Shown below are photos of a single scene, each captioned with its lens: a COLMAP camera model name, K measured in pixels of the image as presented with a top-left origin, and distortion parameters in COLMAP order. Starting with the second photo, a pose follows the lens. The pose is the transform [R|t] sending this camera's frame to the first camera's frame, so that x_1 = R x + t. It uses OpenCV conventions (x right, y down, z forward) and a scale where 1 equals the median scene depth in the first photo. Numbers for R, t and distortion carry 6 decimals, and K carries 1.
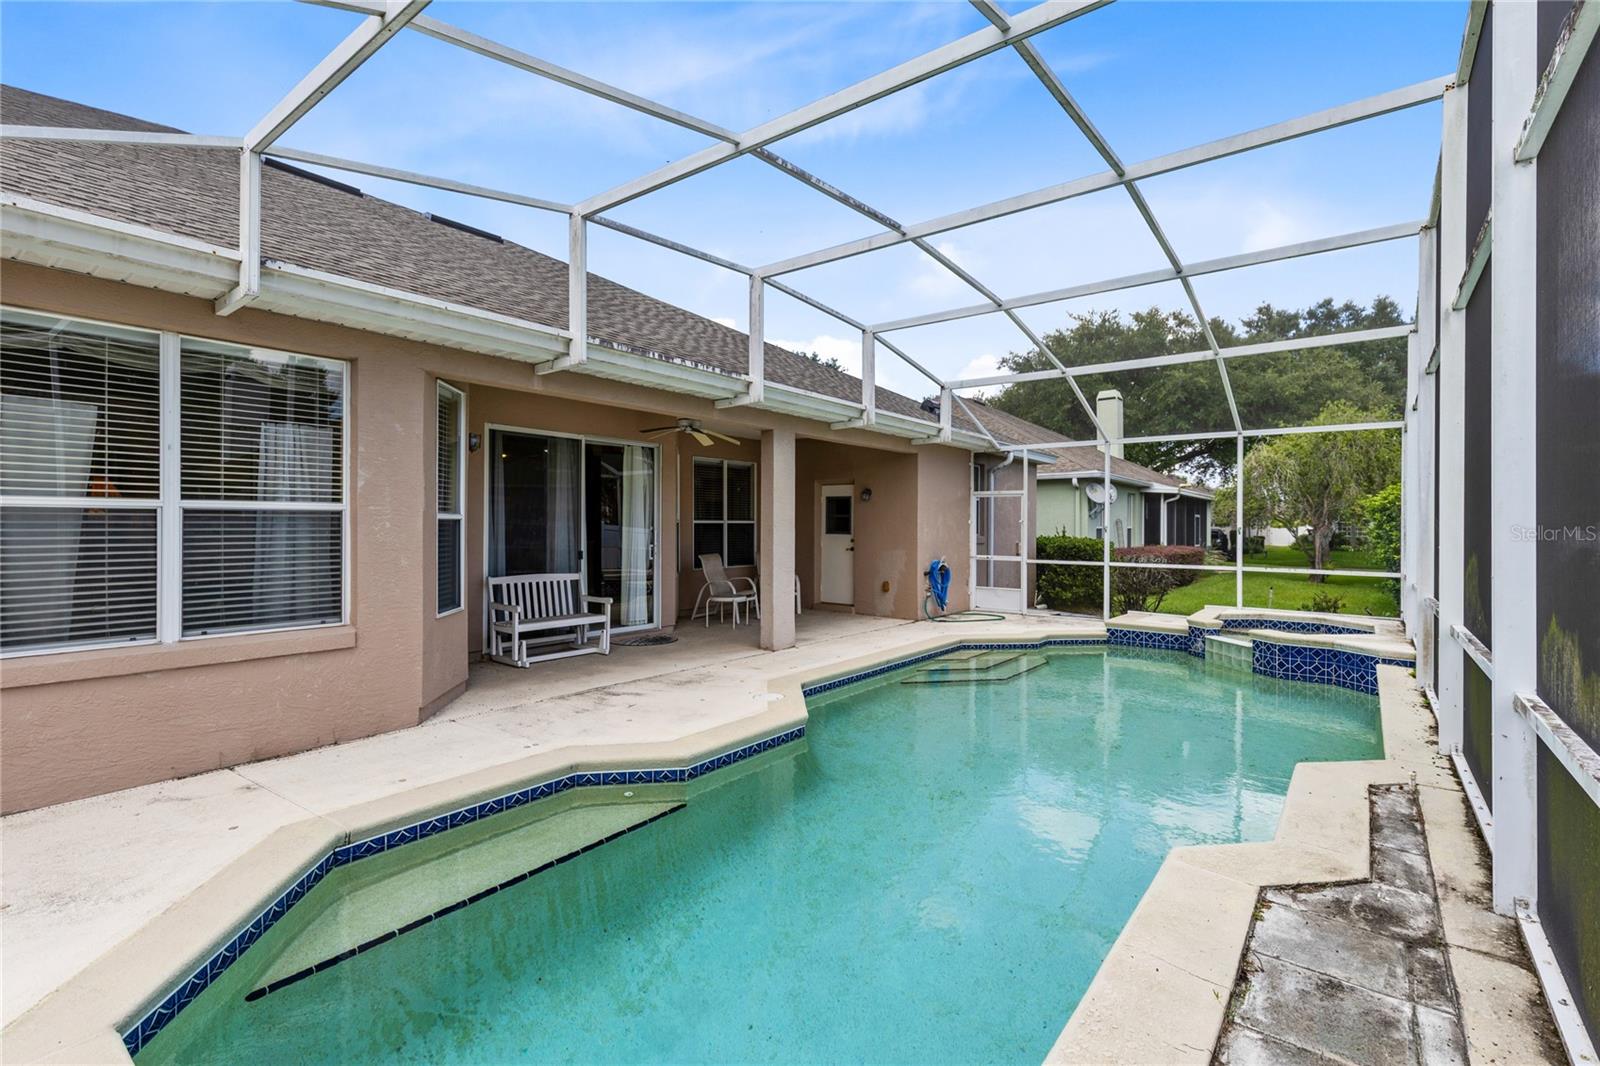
lens RADIAL K [[719.7, 0, 799.9], [0, 719.7, 529.4], [0, 0, 1]] dist [0.001839, 0.002016]
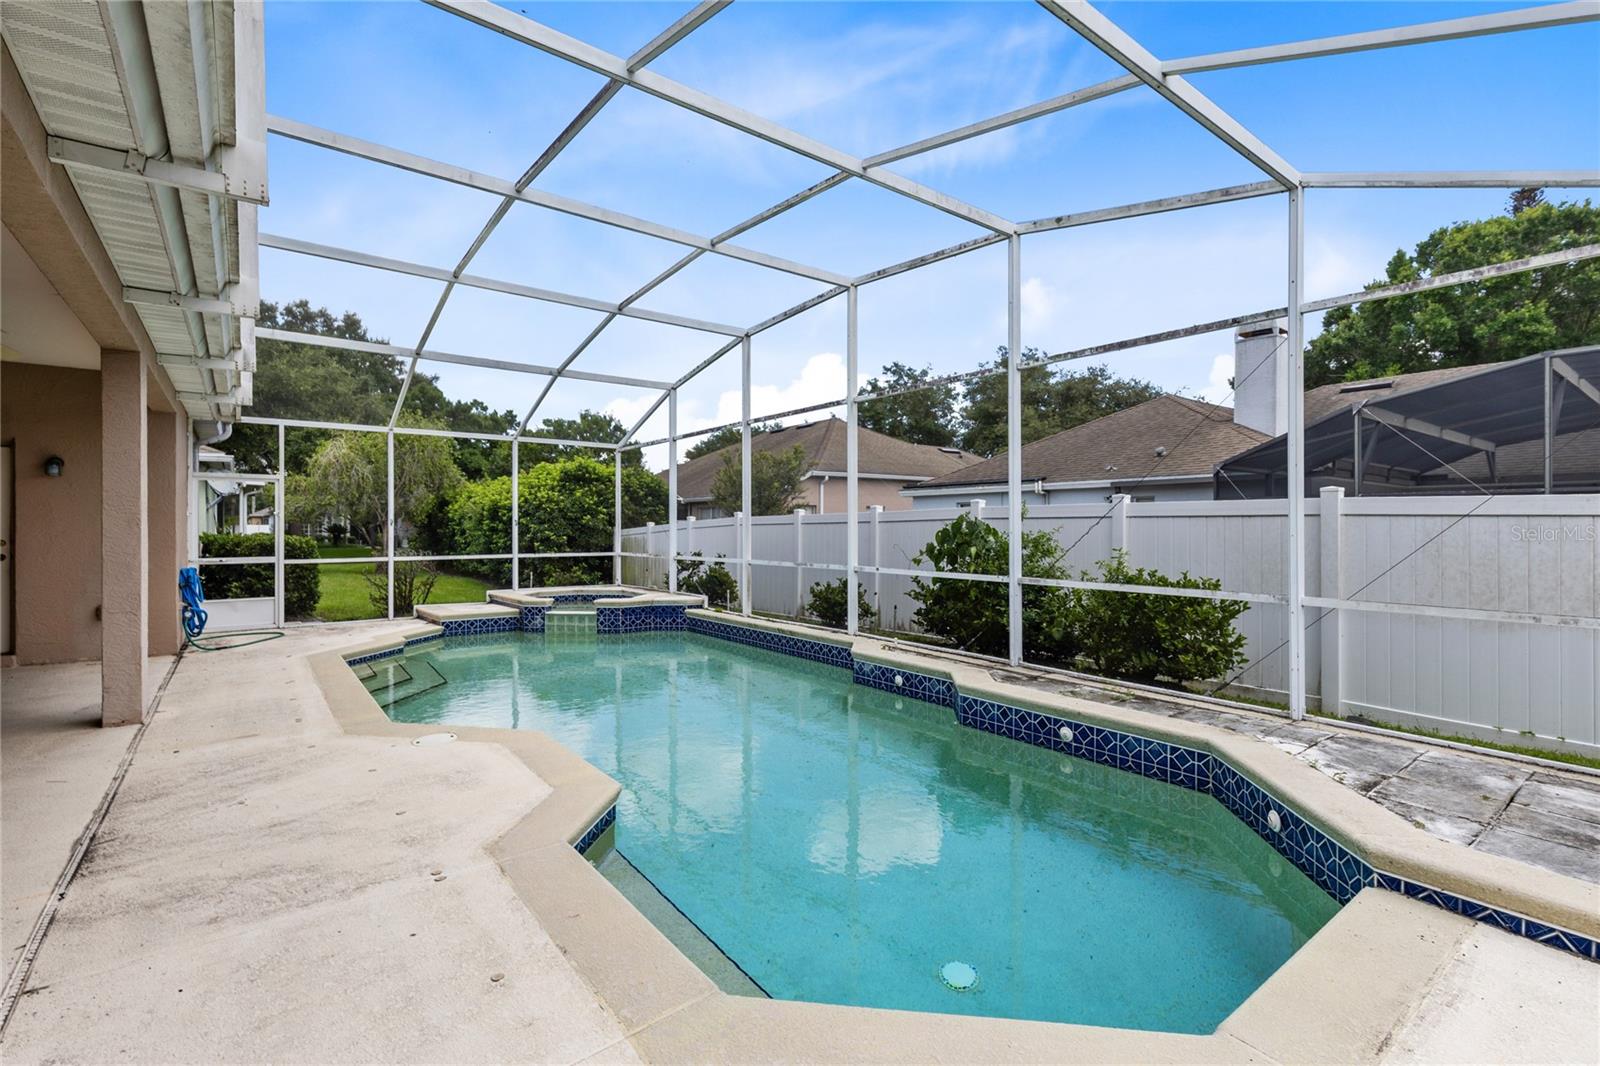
lens RADIAL K [[731.0, 0, 806.3], [0, 731.0, 523.0], [0, 0, 1]] dist [0.010377, -0.003632]
pose [[0.248757, -0.001472, 0.968565, -0.519444], [0.009051, 0.999959, -0.000805, 0.009528], [-0.968524, 0.008967, 0.248760, 0.330571]]
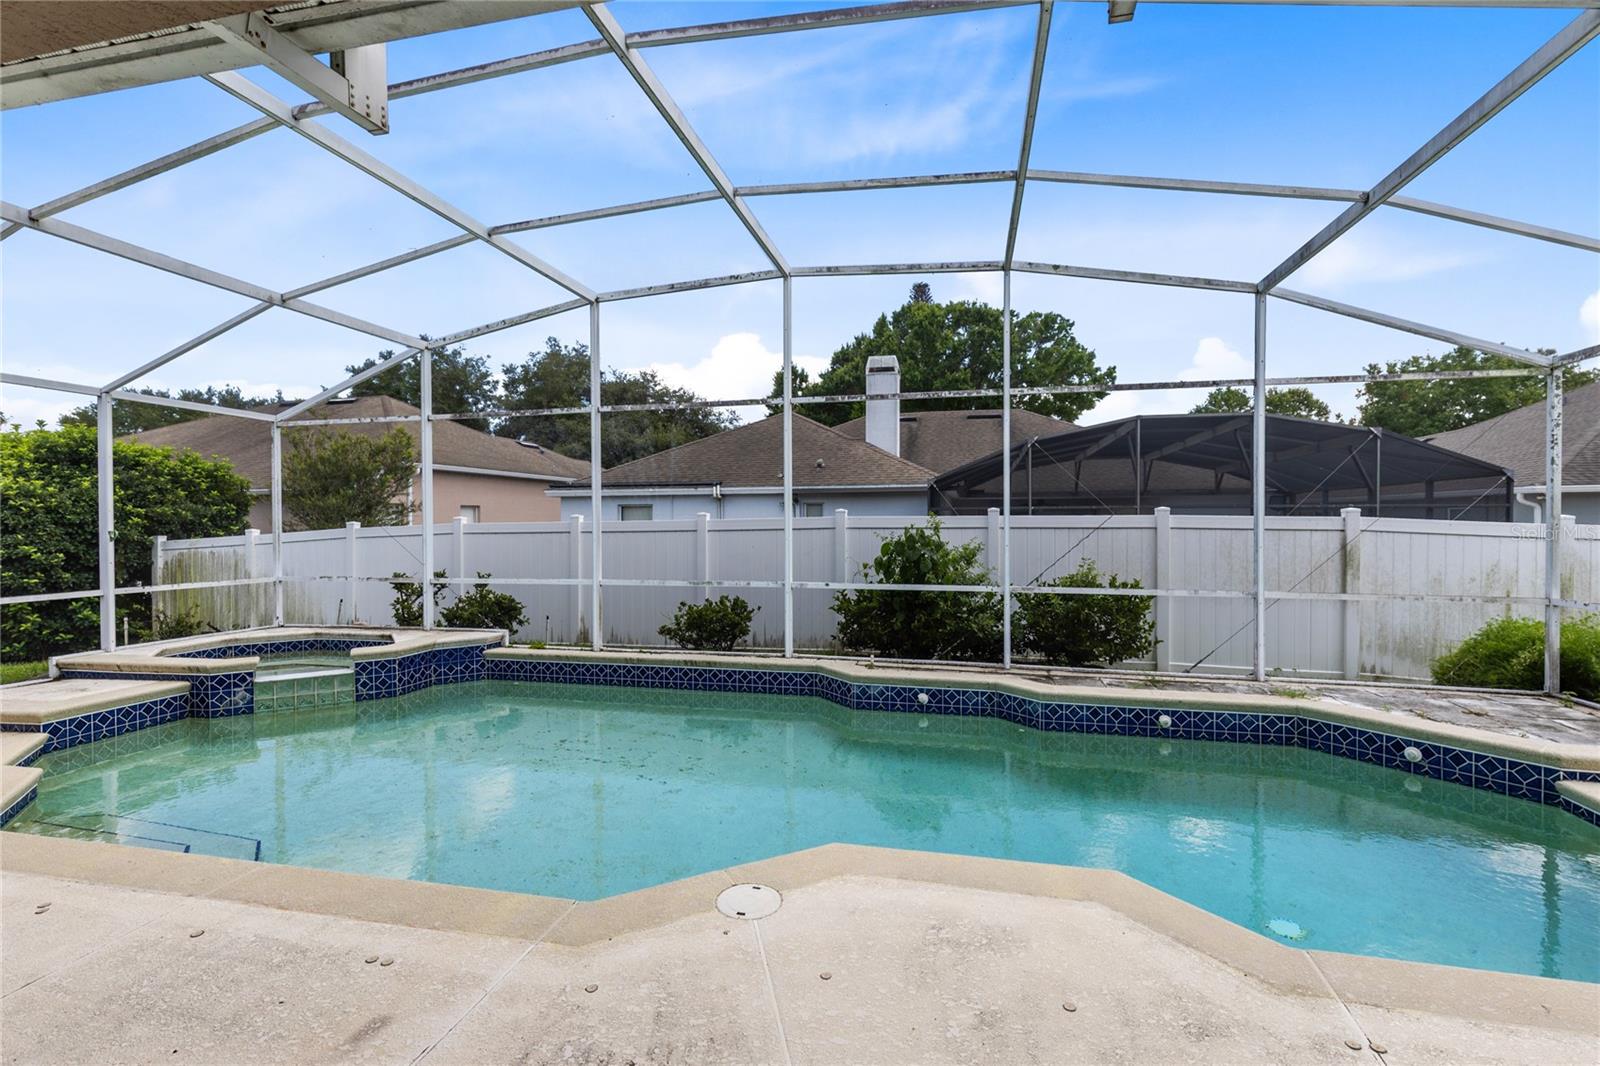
lens RADIAL K [[731.0, 0, 806.2], [0, 731.0, 534.0], [0, 0, 1]] dist [0.010377, -0.003632]
pose [[-0.420751, -0.019287, 0.906971, -0.373746], [0.007826, 0.999660, 0.024889, -0.015924], [-0.907142, 0.017570, -0.420457, 0.886165]]
